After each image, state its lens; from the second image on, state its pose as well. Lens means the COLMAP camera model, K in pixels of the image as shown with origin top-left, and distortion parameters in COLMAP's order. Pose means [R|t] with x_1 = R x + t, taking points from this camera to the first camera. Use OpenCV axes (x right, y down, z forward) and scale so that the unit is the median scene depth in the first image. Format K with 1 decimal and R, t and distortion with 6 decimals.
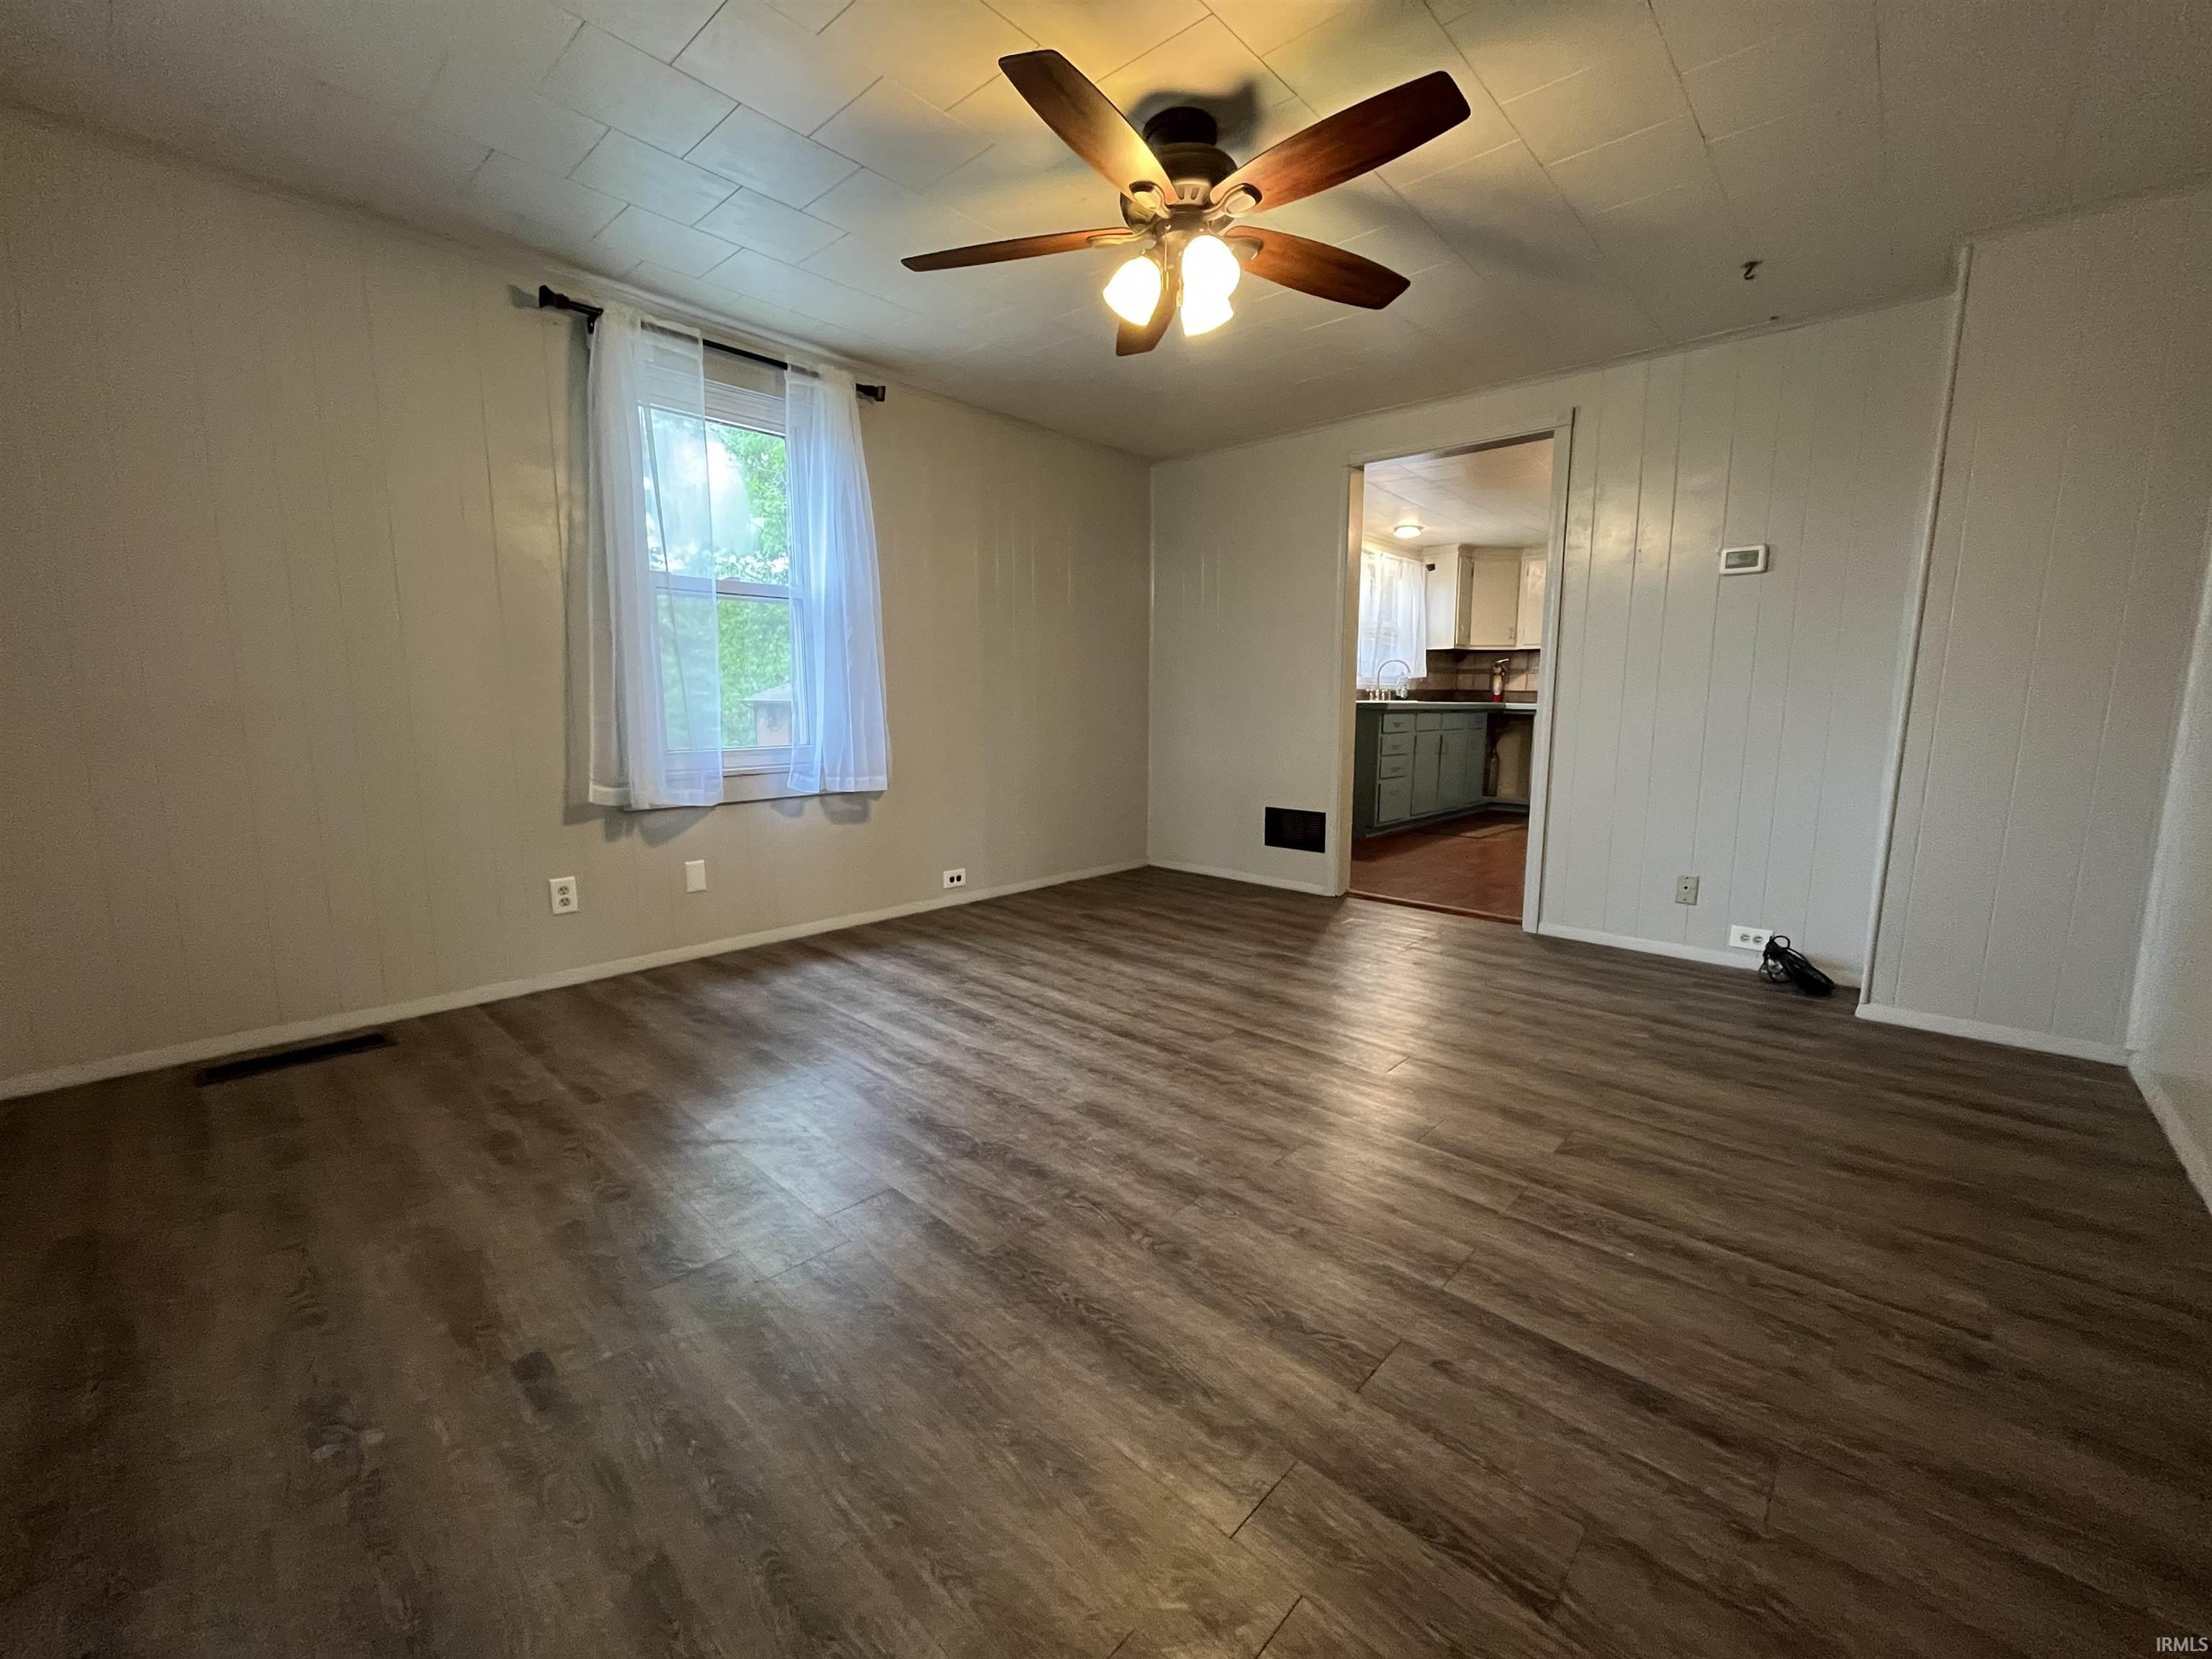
lens RADIAL K [[913.8, 0, 1106.0], [0, 913.8, 829.5], [0, 0, 1]] dist [0.000226, -0.000062]
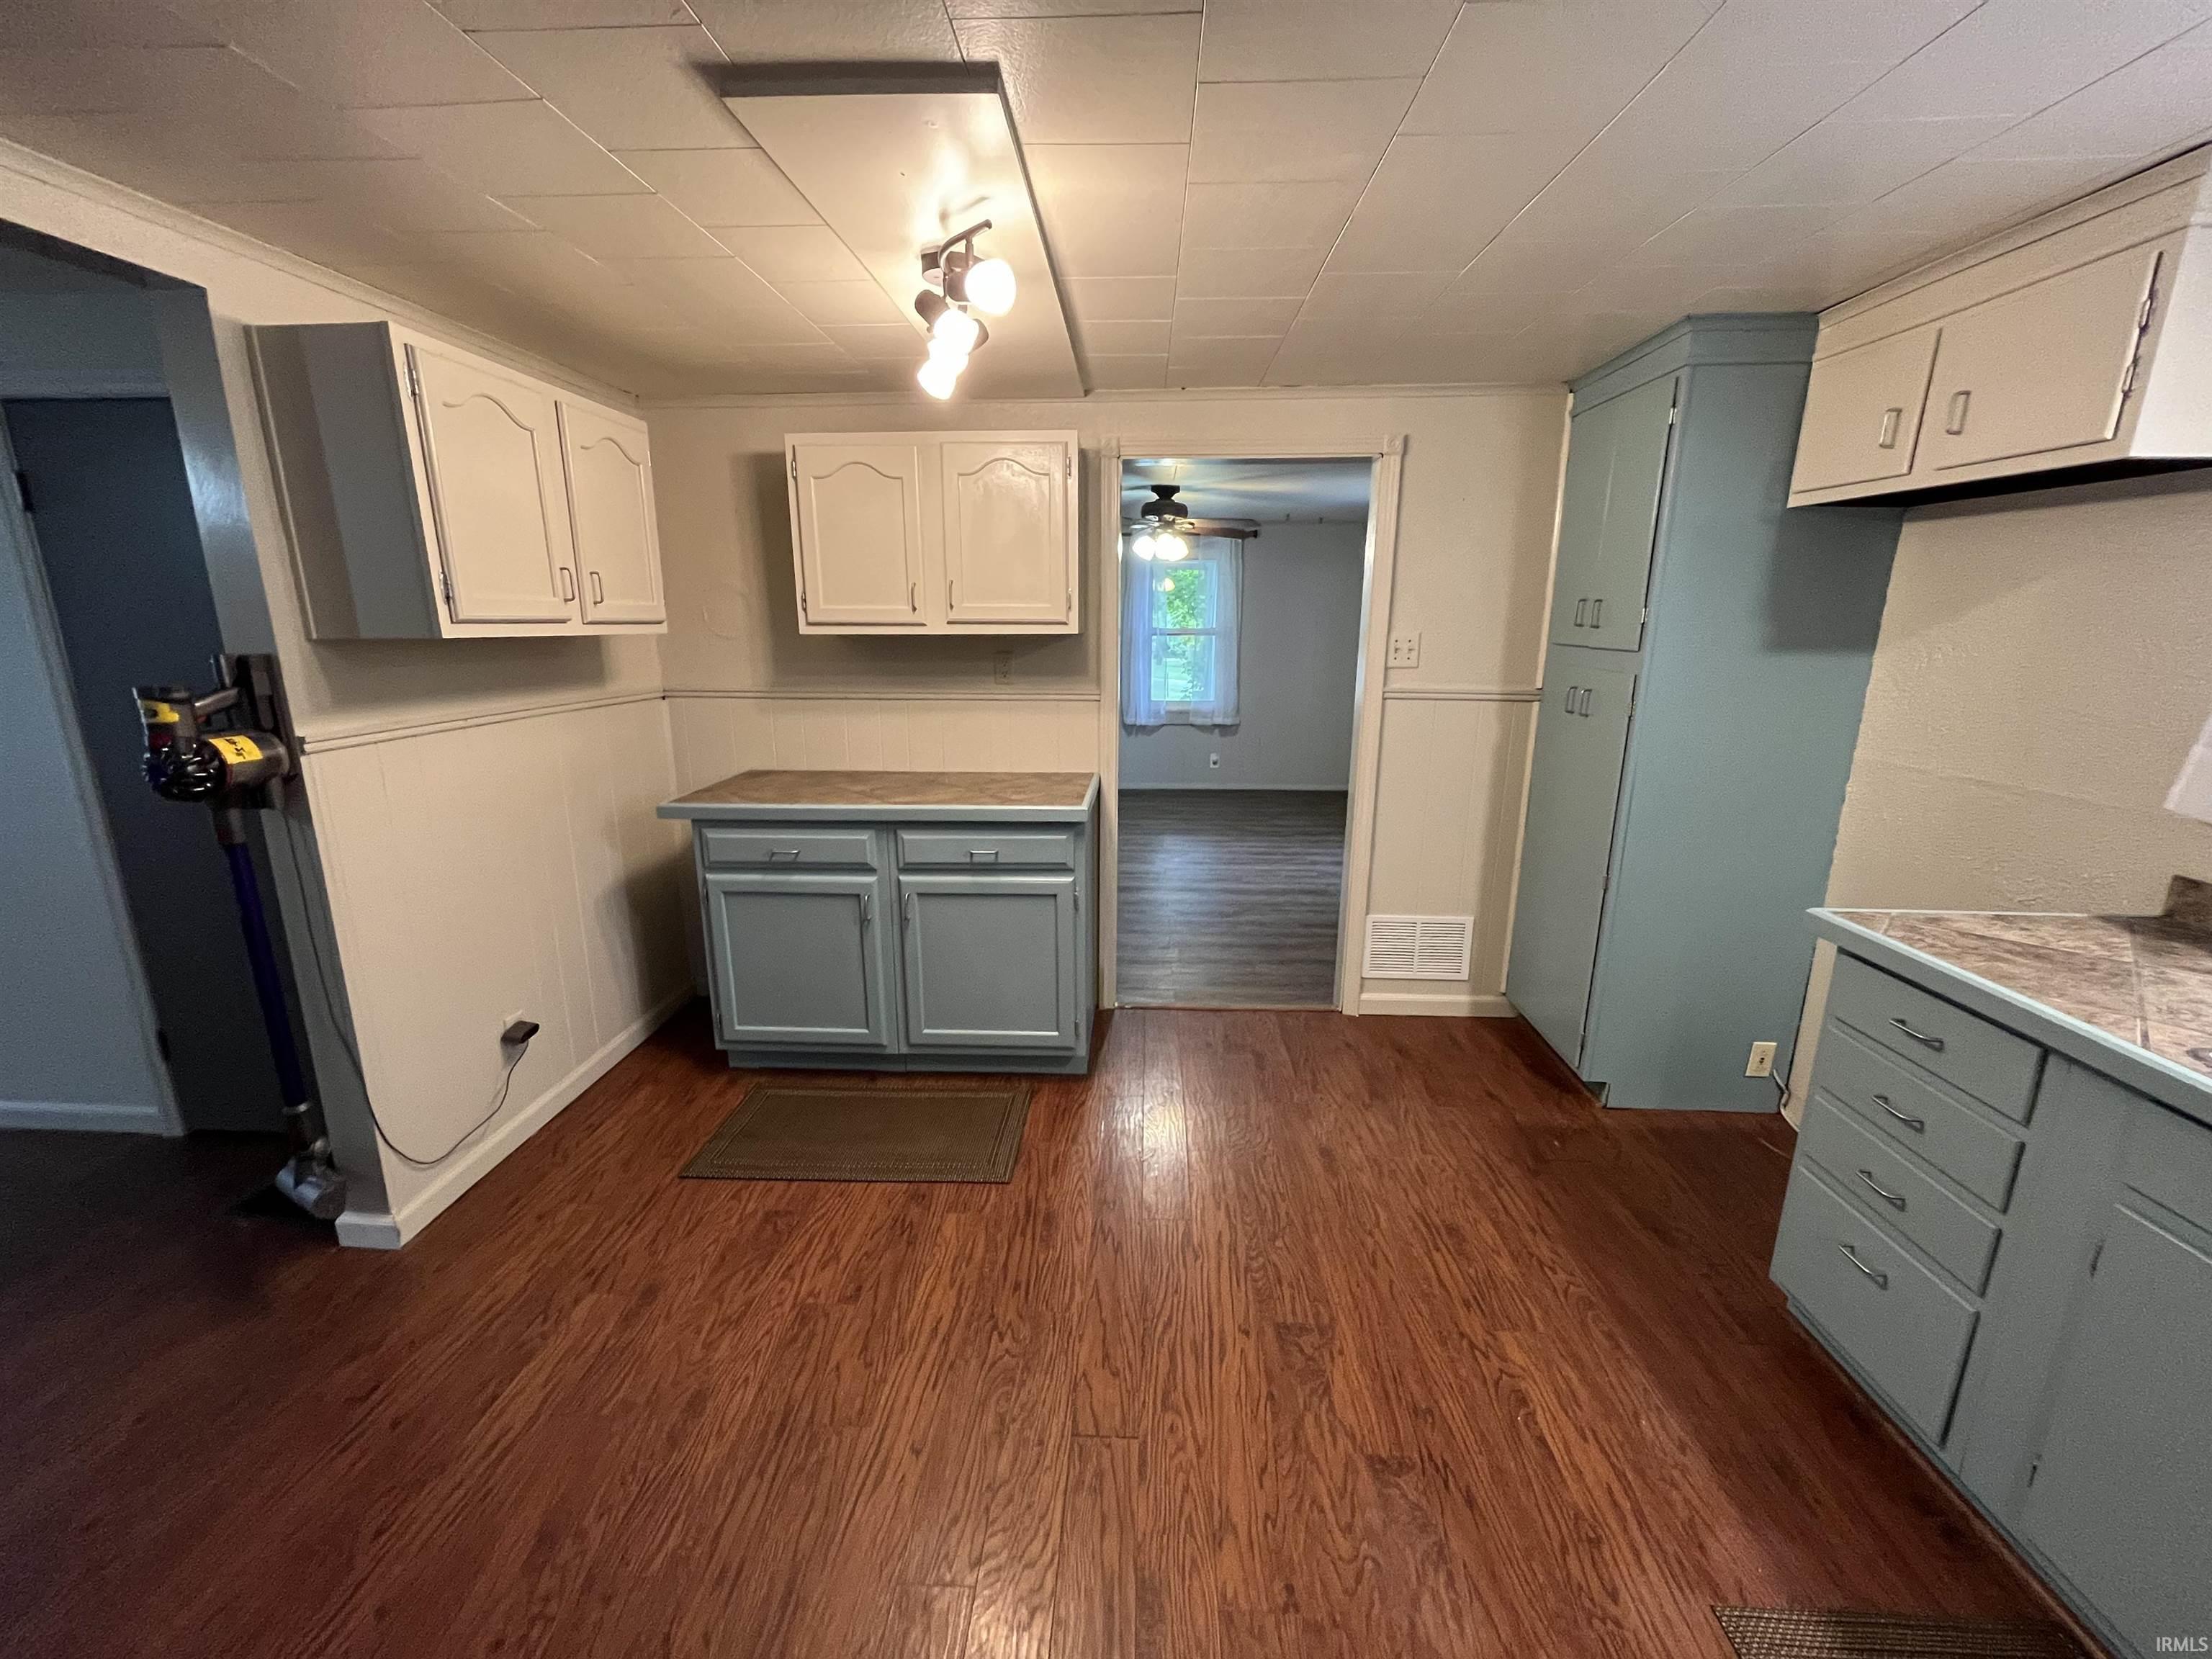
lens RADIAL K [[894.9, 0, 1106.0], [0, 894.9, 829.5], [0, 0, 1]] dist [0.000338, 0.000026]
pose [[-0.765580, 0.152078, -0.625108, 1.413408], [-0.093597, 0.934992, 0.342097, -0.509666], [0.636496, 0.320411, -0.701577, 2.255032]]
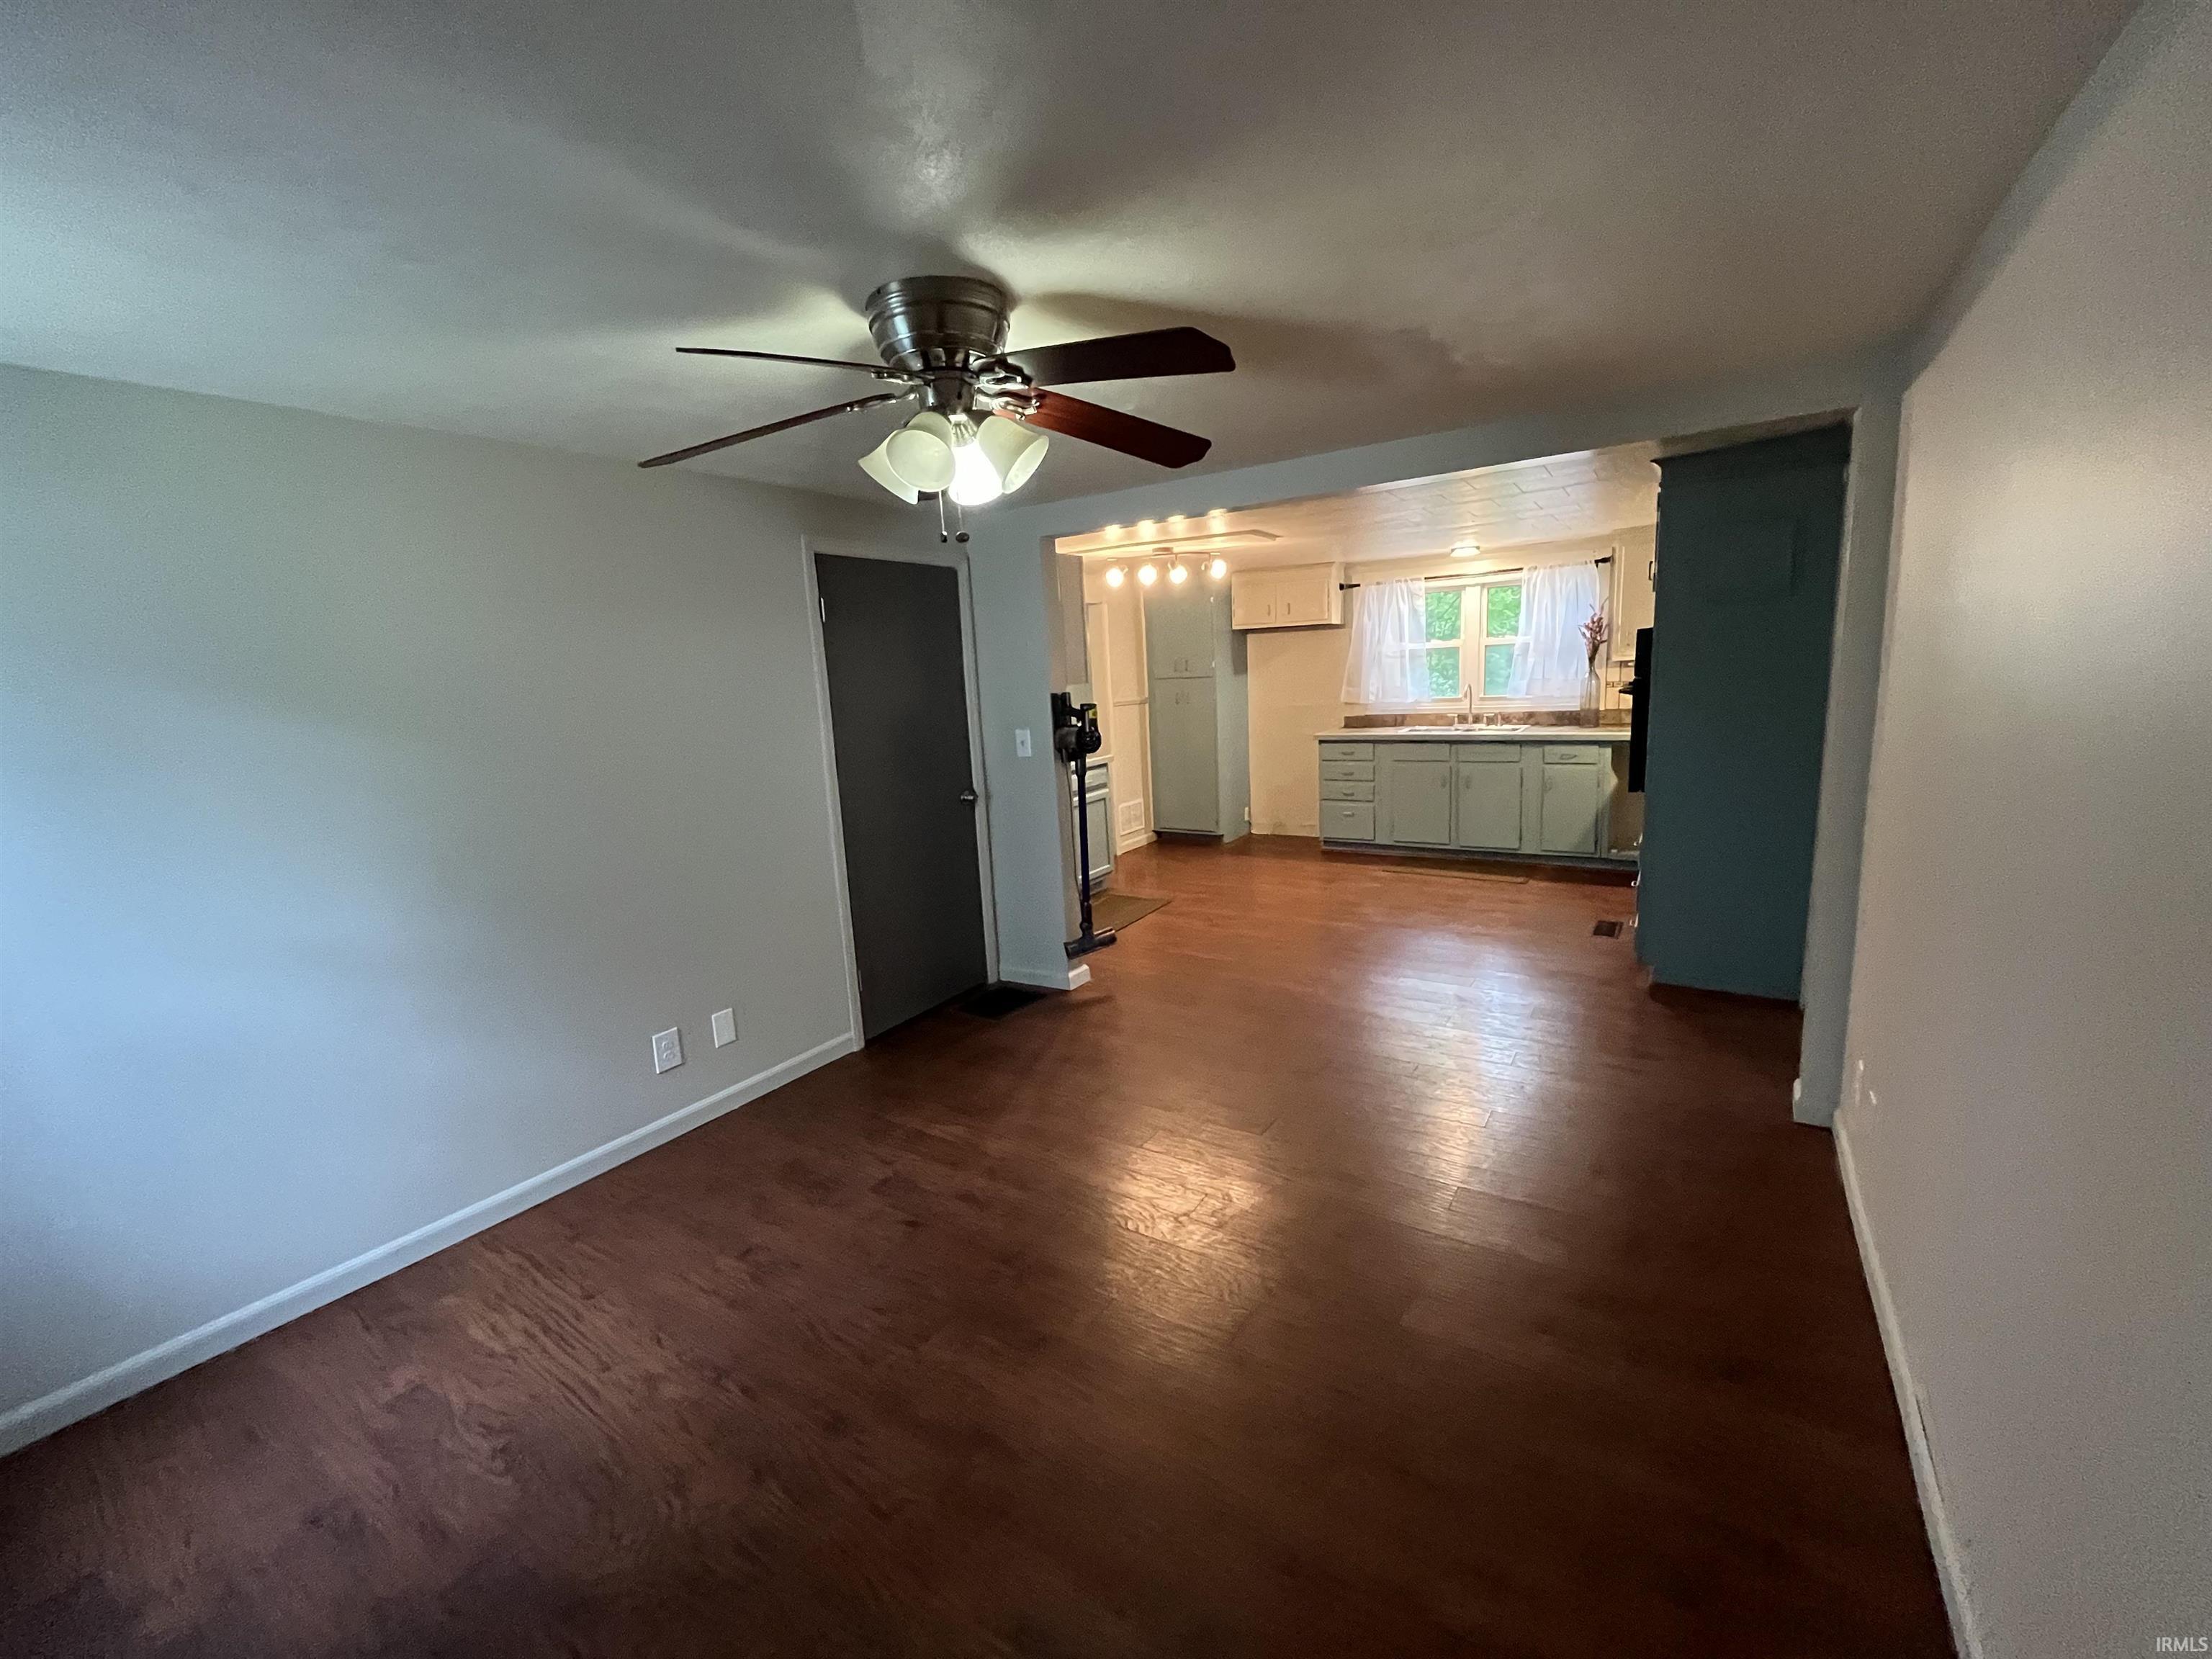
lens RADIAL K [[889.1, 0, 1104.5], [0, 889.1, 821.7], [0, 0, 1]] dist [-0.003653, -0.000216]
pose [[0.170896, 0.157010, -0.972699, 2.931208], [-0.093626, 0.985342, 0.142602, -0.344196], [0.980831, 0.066700, 0.183091, 1.163190]]
